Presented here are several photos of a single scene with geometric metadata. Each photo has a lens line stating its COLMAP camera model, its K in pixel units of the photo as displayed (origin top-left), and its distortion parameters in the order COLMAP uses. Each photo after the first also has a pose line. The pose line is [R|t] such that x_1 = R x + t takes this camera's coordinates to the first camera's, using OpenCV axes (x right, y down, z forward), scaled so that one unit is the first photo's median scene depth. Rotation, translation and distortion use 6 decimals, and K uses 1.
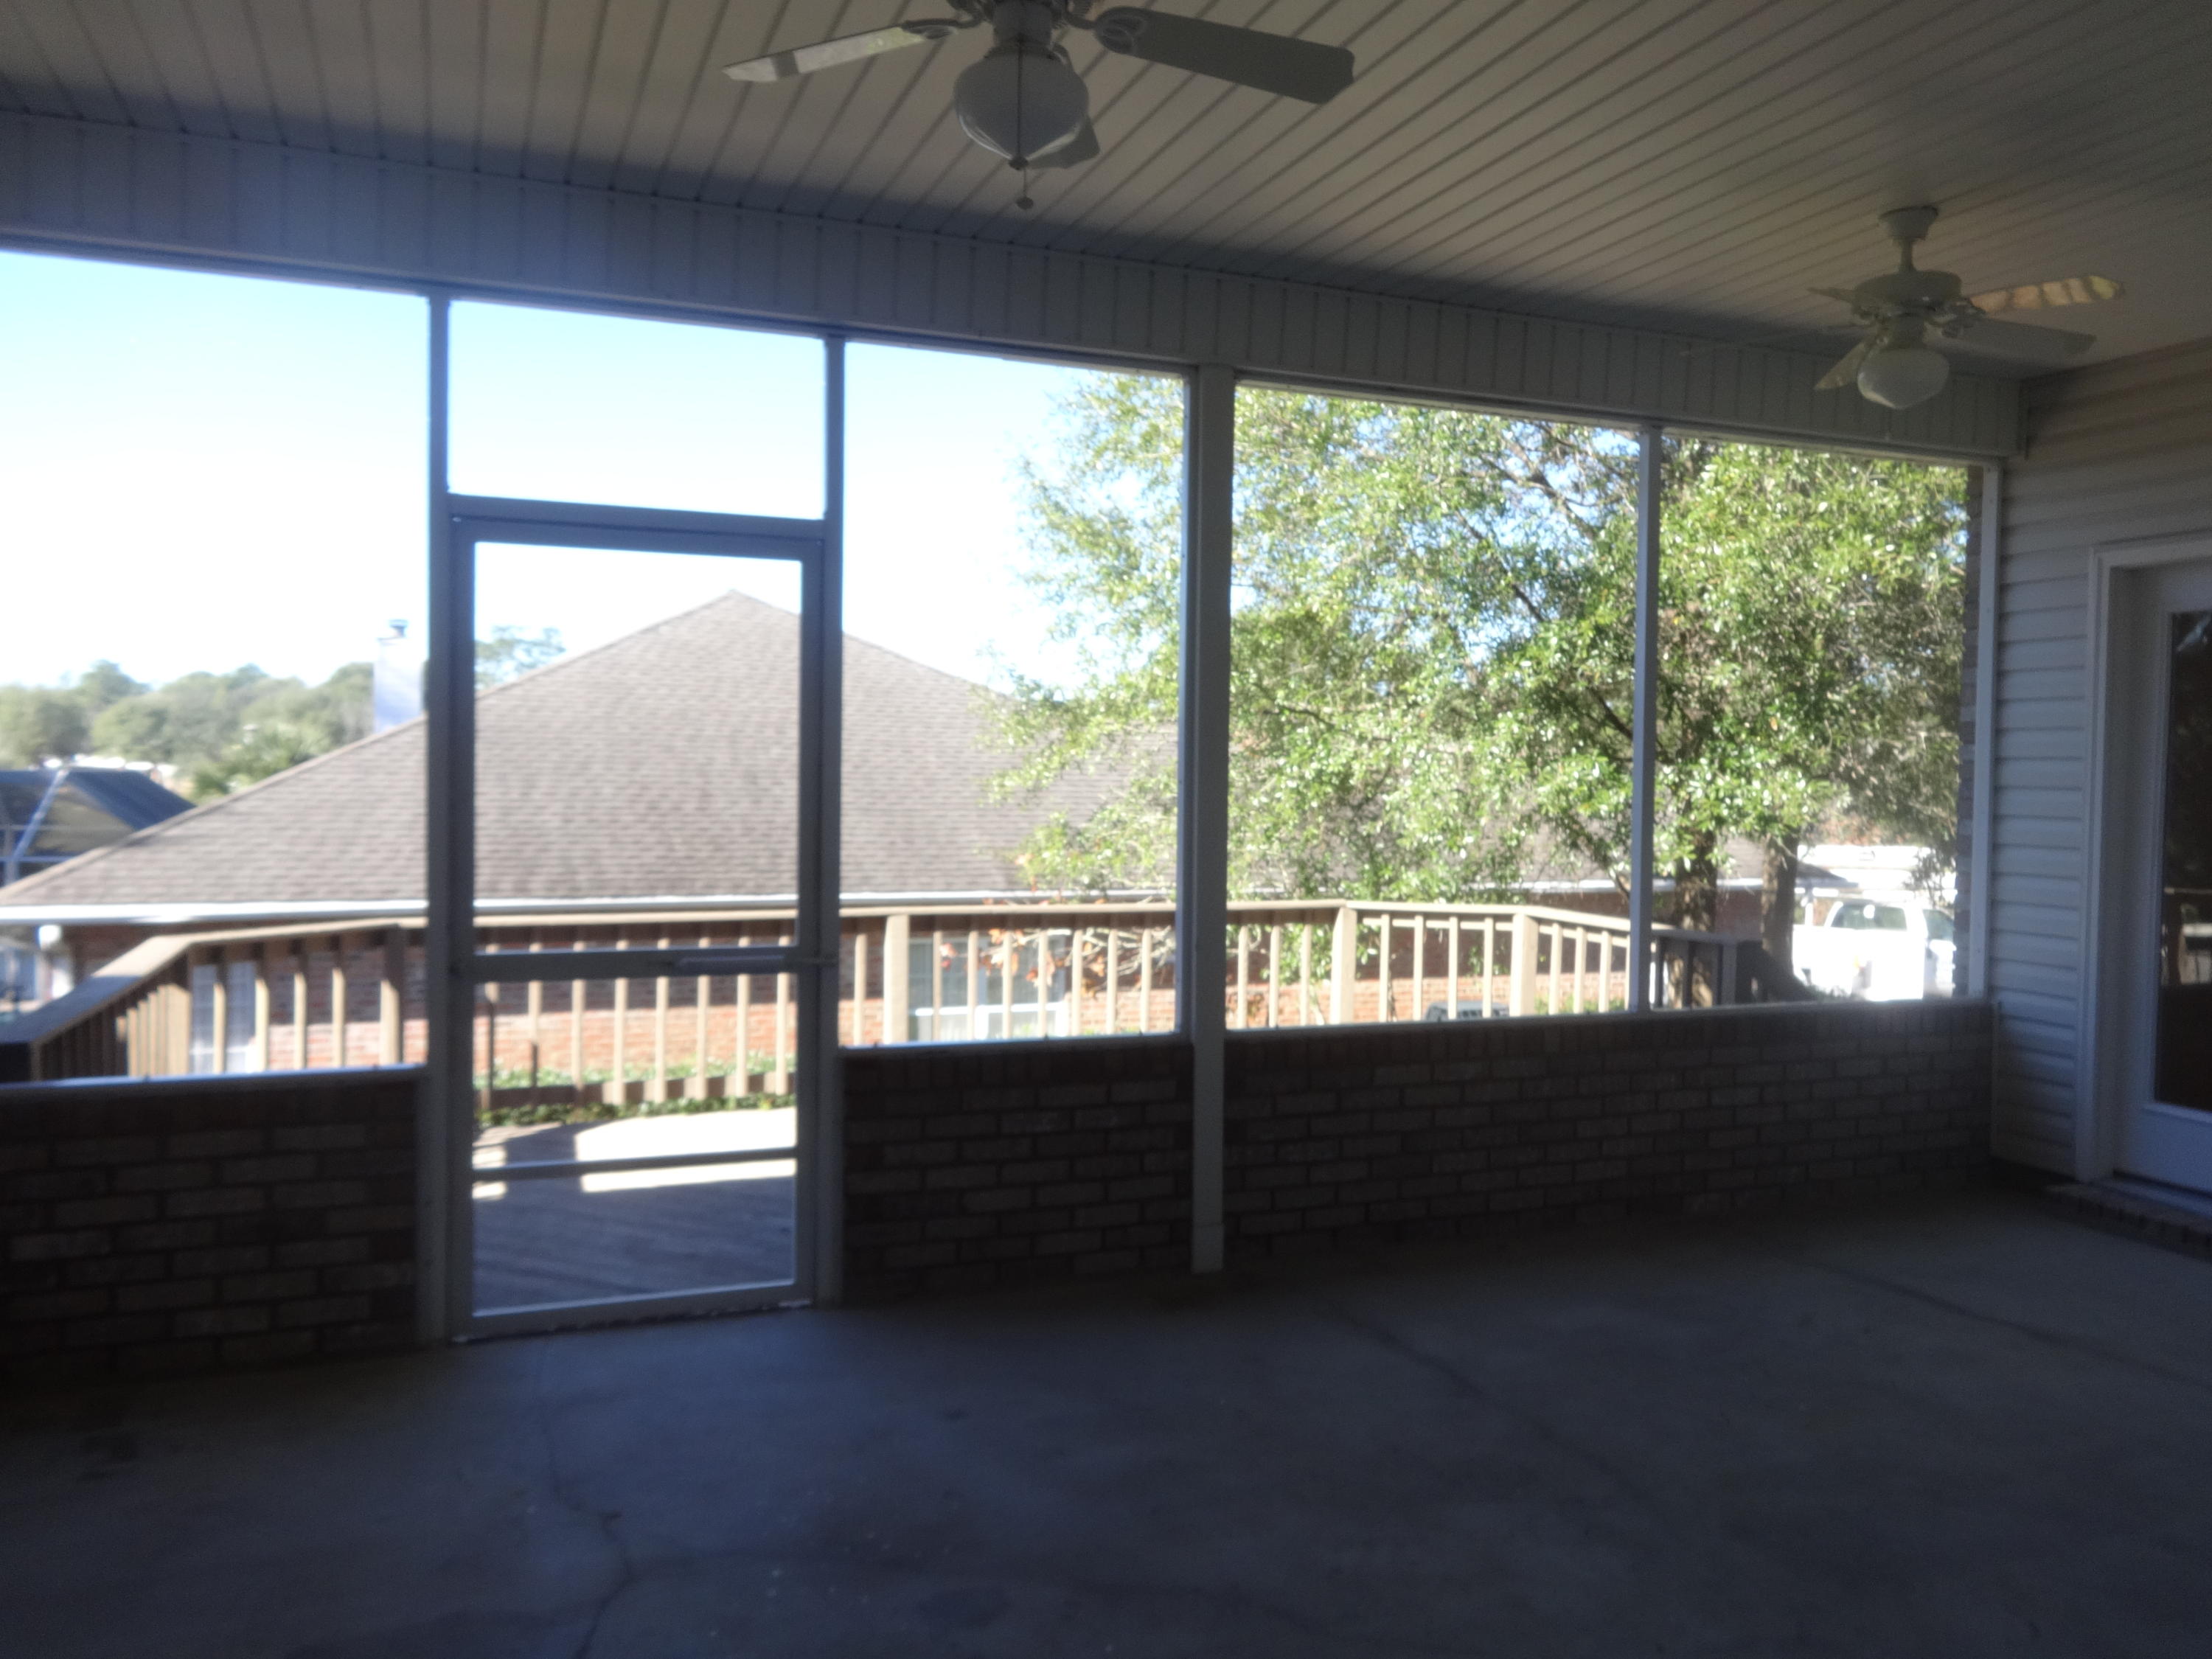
lens RADIAL K [[1662.4, 0, 1111.2], [0, 1662.4, 823.6], [0, 0, 1]] dist [0.001383, 0.005561]
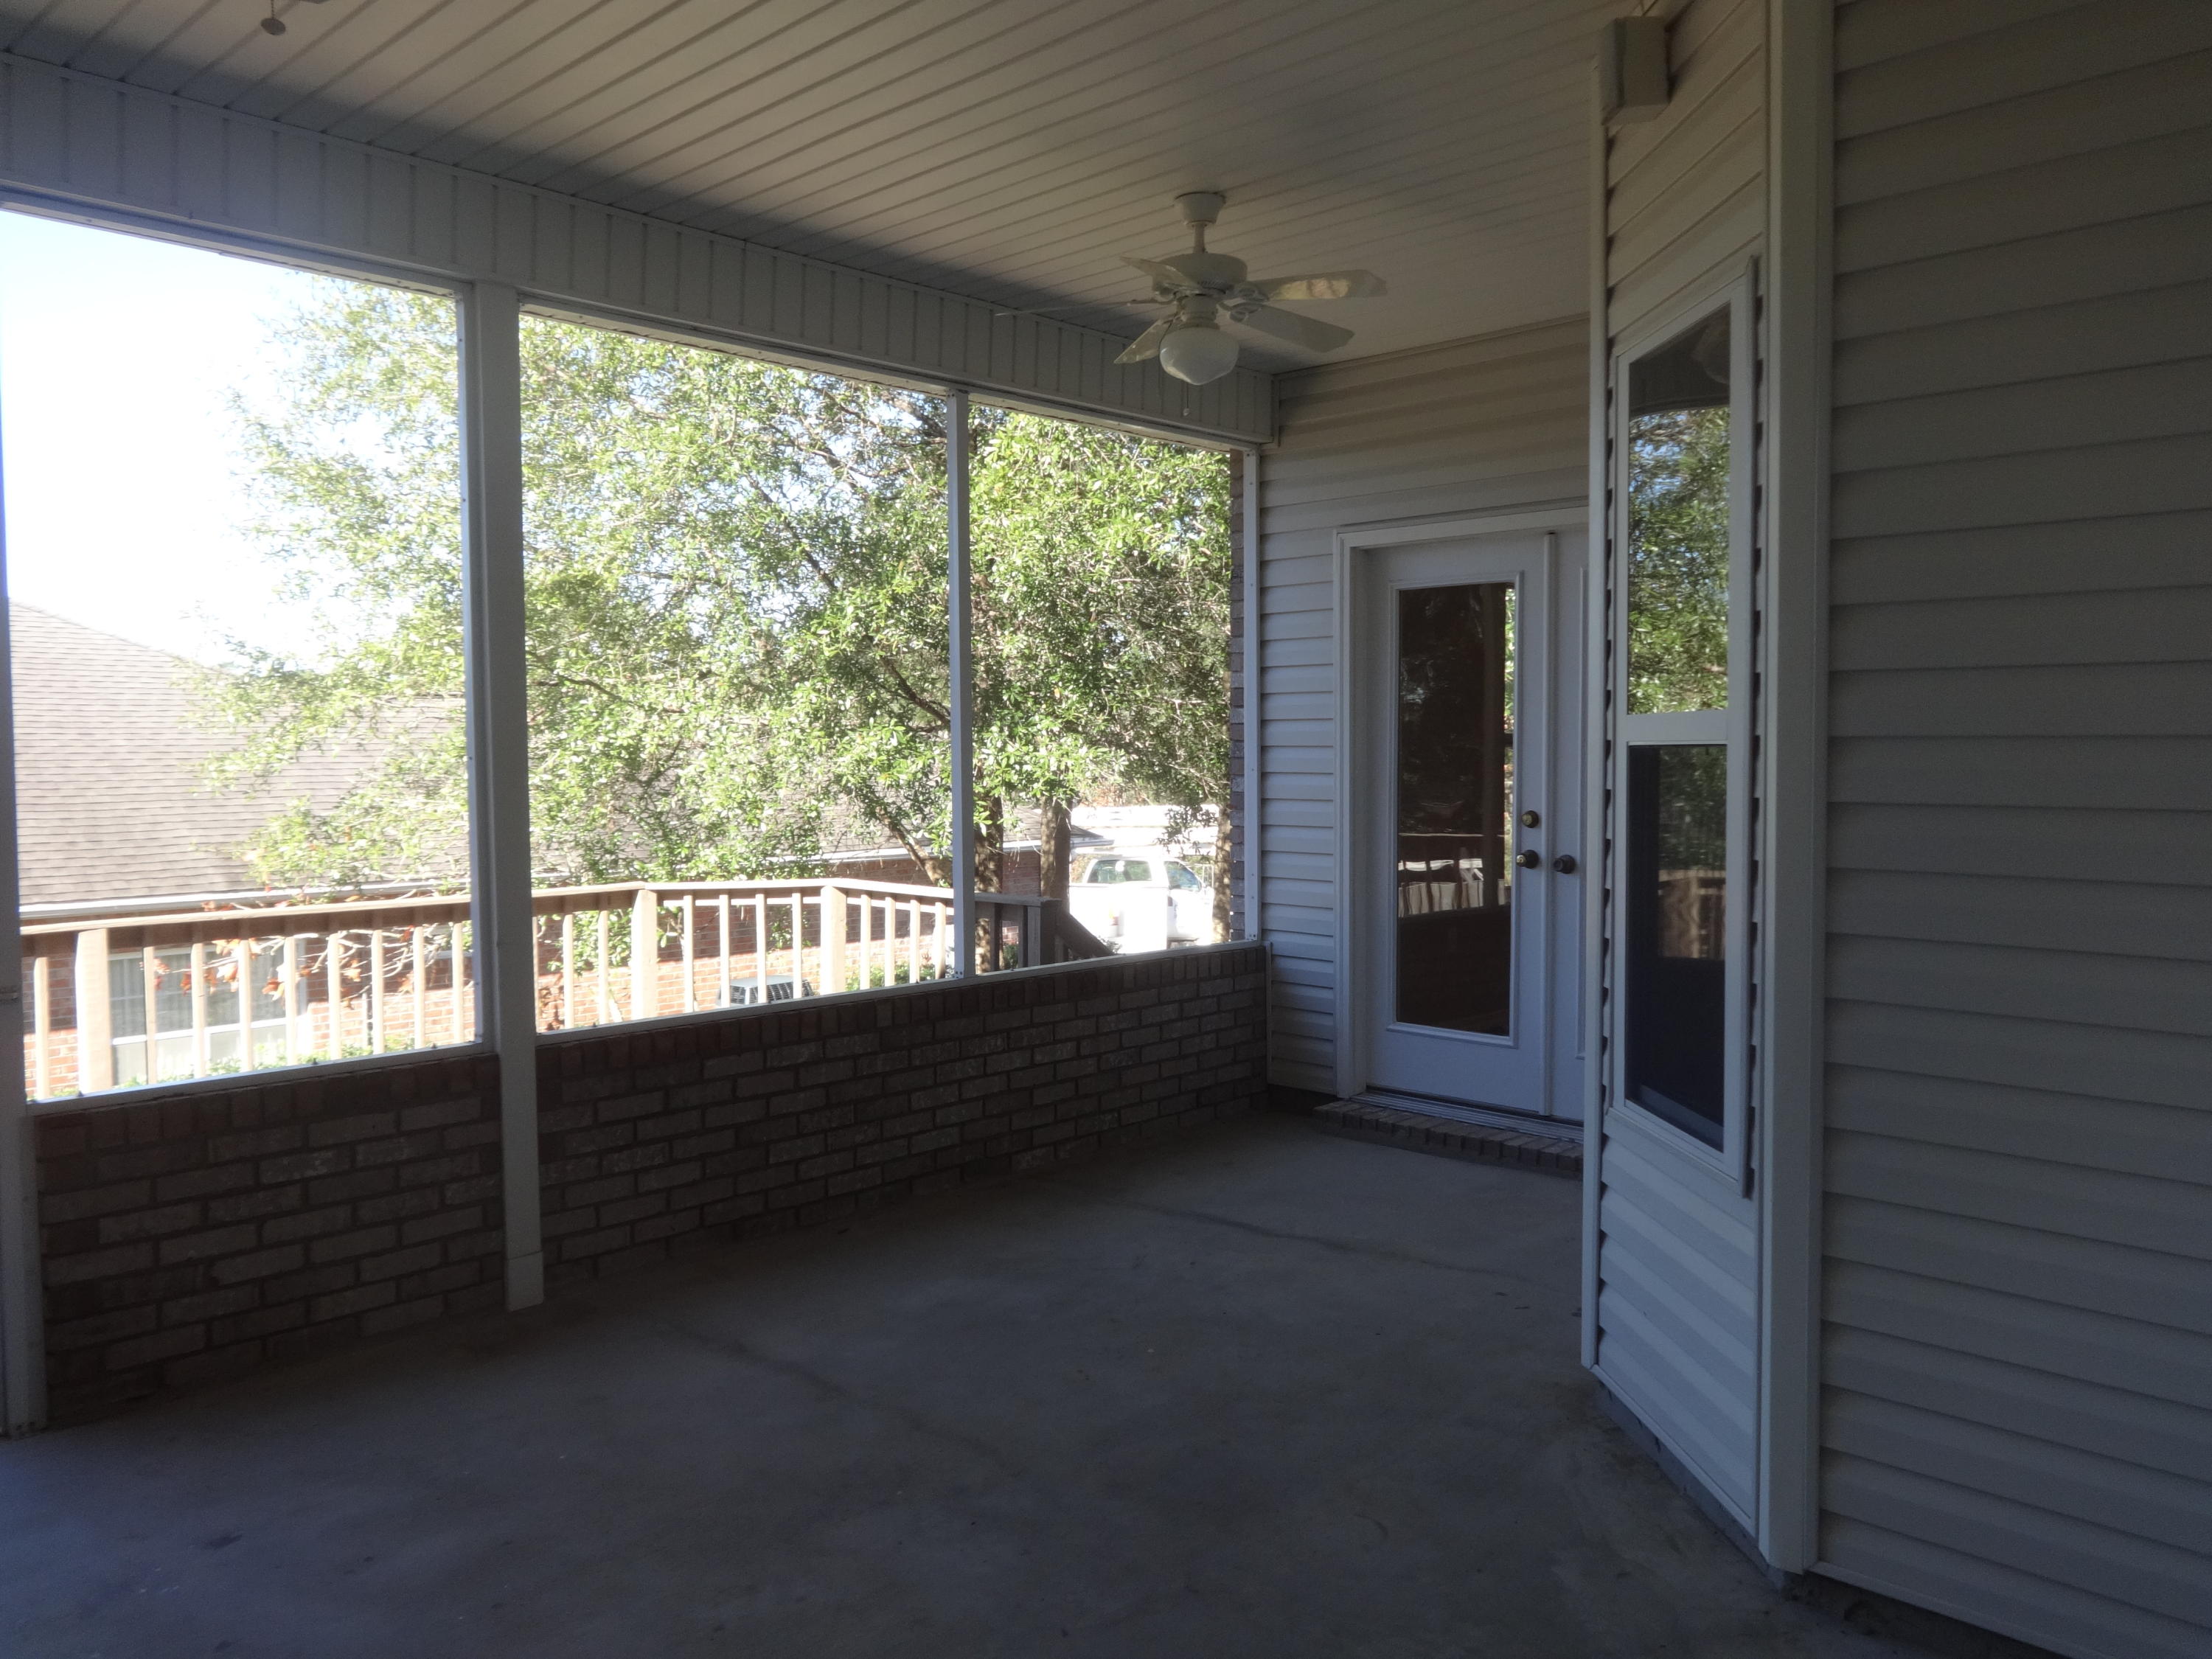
lens RADIAL K [[1662.4, 0, 1111.2], [0, 1662.4, 823.6], [0, 0, 1]] dist [0.001383, 0.005561]
pose [[0.908045, -0.039007, 0.417052, -0.010470], [0.032569, 0.999215, 0.022543, 0.000370], [-0.417604, -0.006887, 0.908603, 0.034061]]
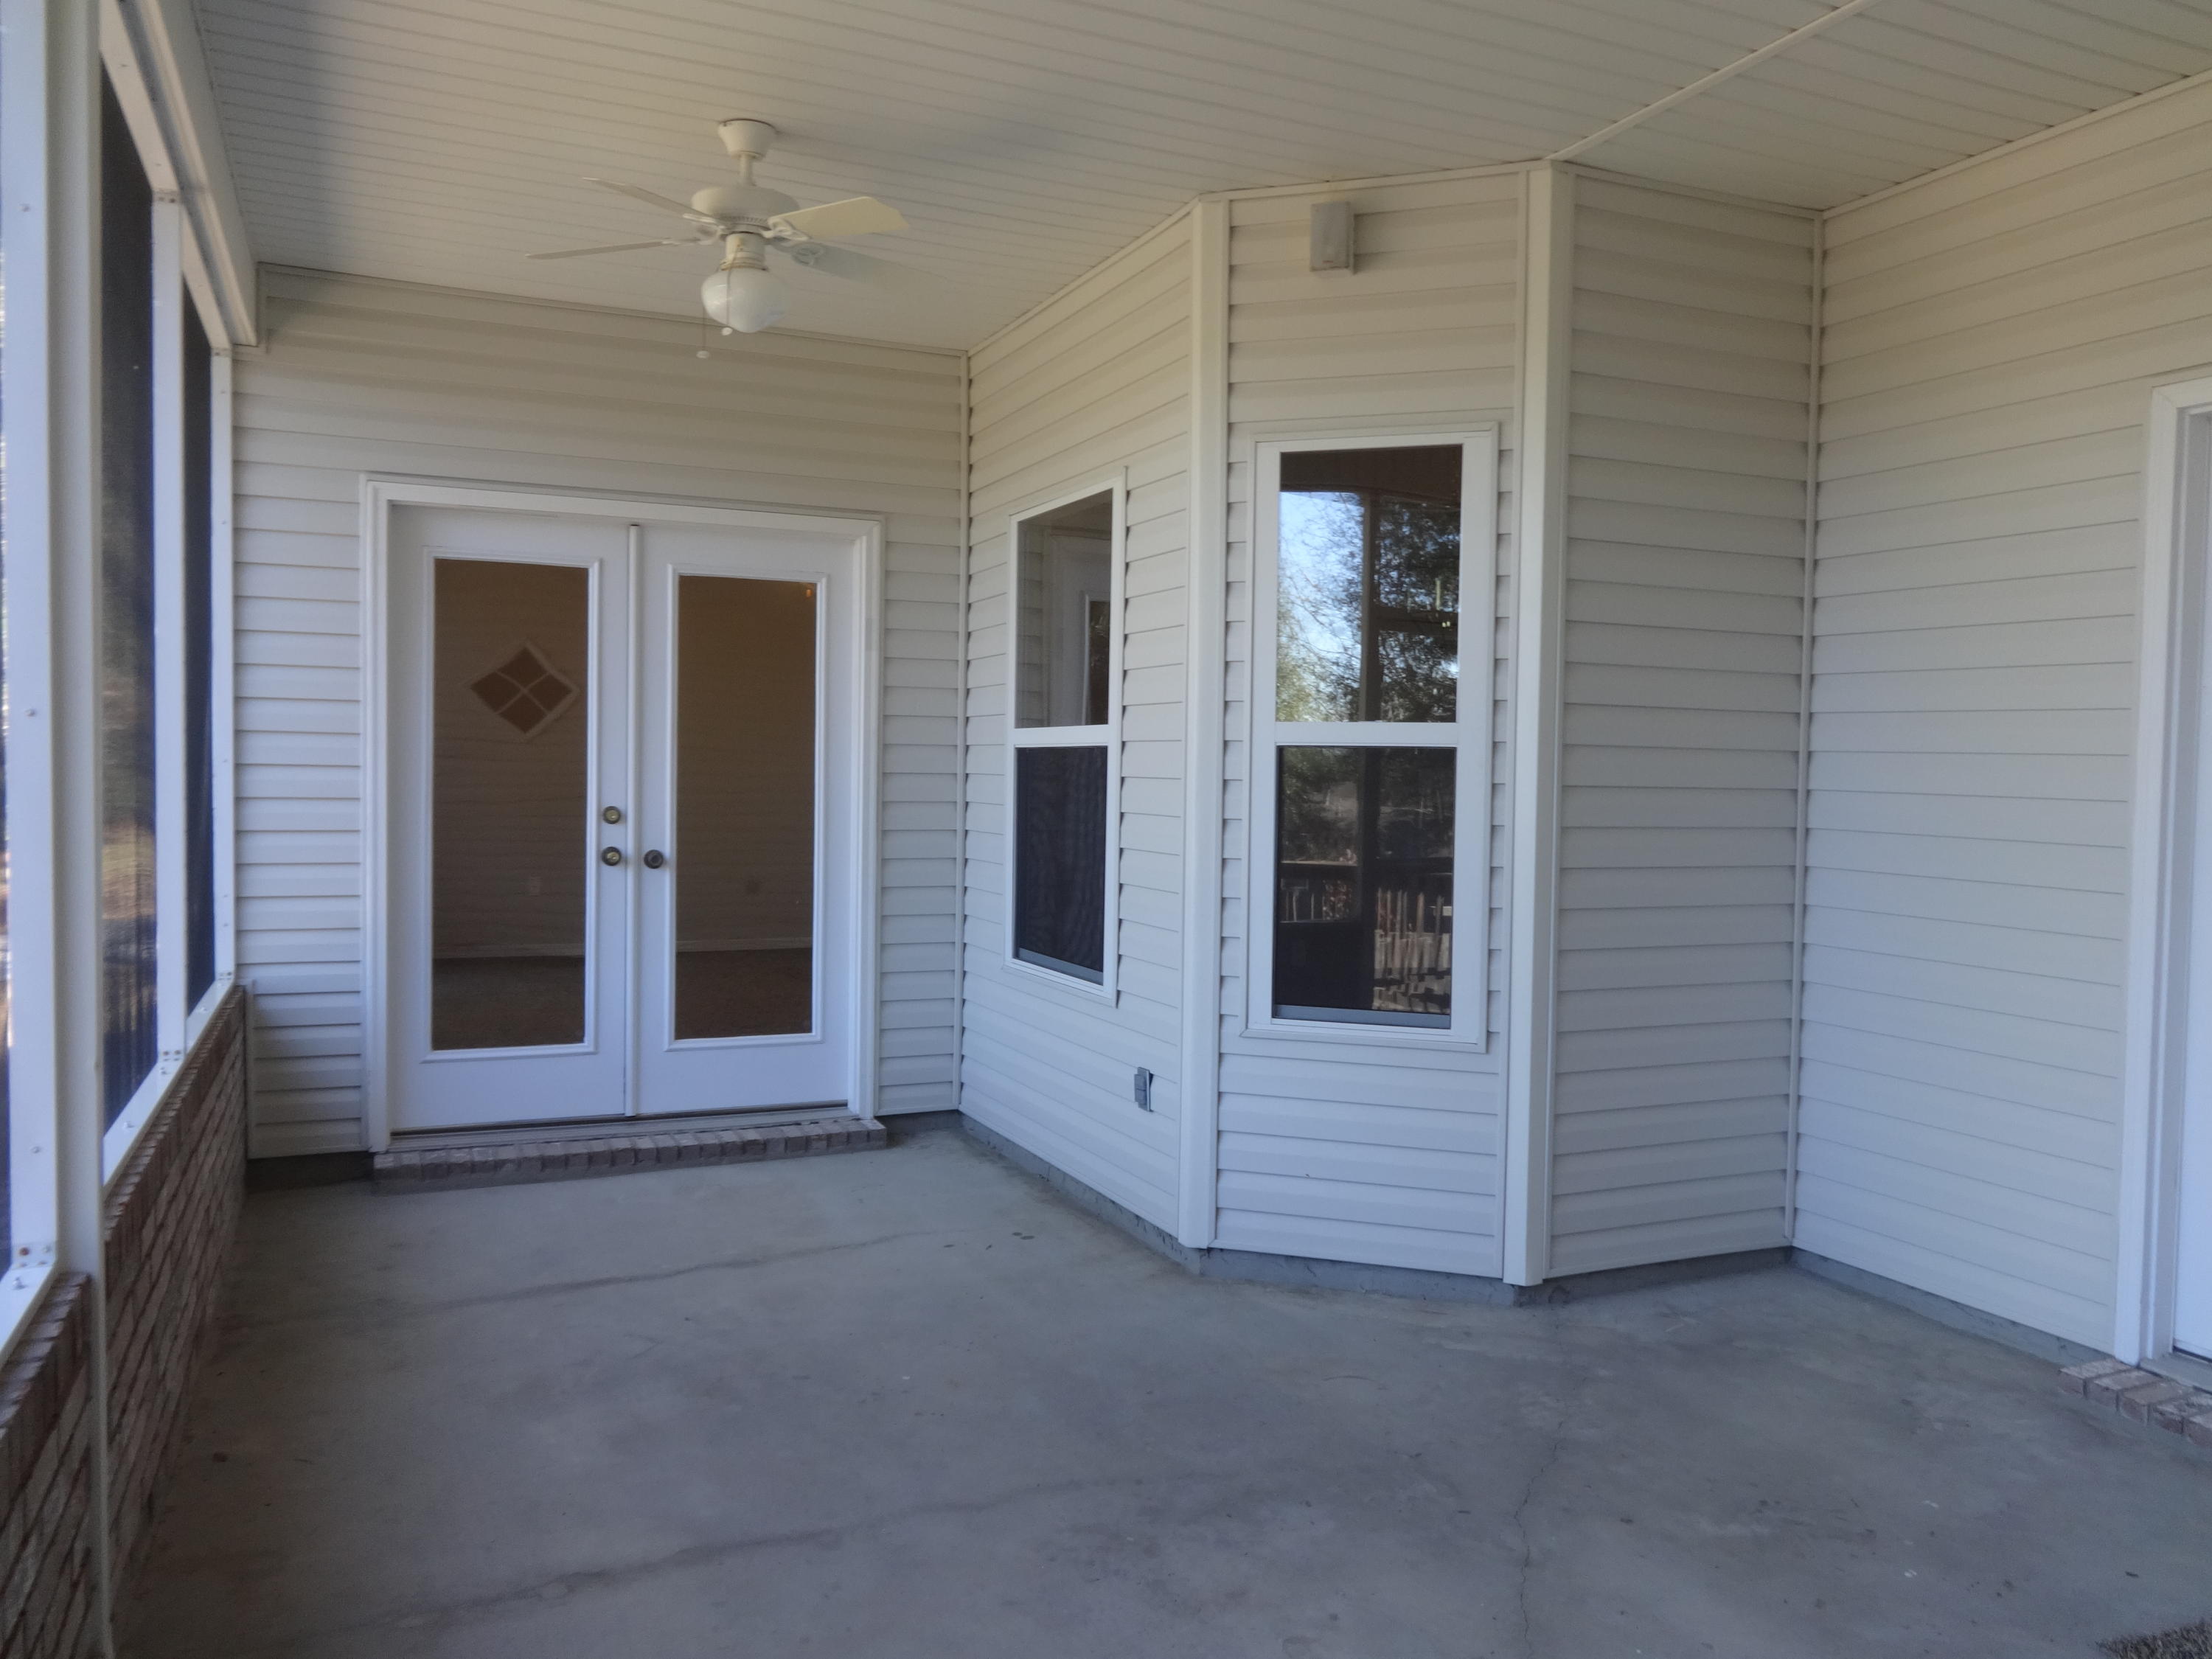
lens RADIAL K [[1662.4, 0, 1111.2], [0, 1662.4, 823.6], [0, 0, 1]] dist [0.001383, 0.005561]
pose [[-0.043650, -0.050922, 0.997748, -0.236122], [0.015727, 0.998541, 0.051650, -0.008058], [-0.998923, 0.017946, -0.042786, 0.404204]]
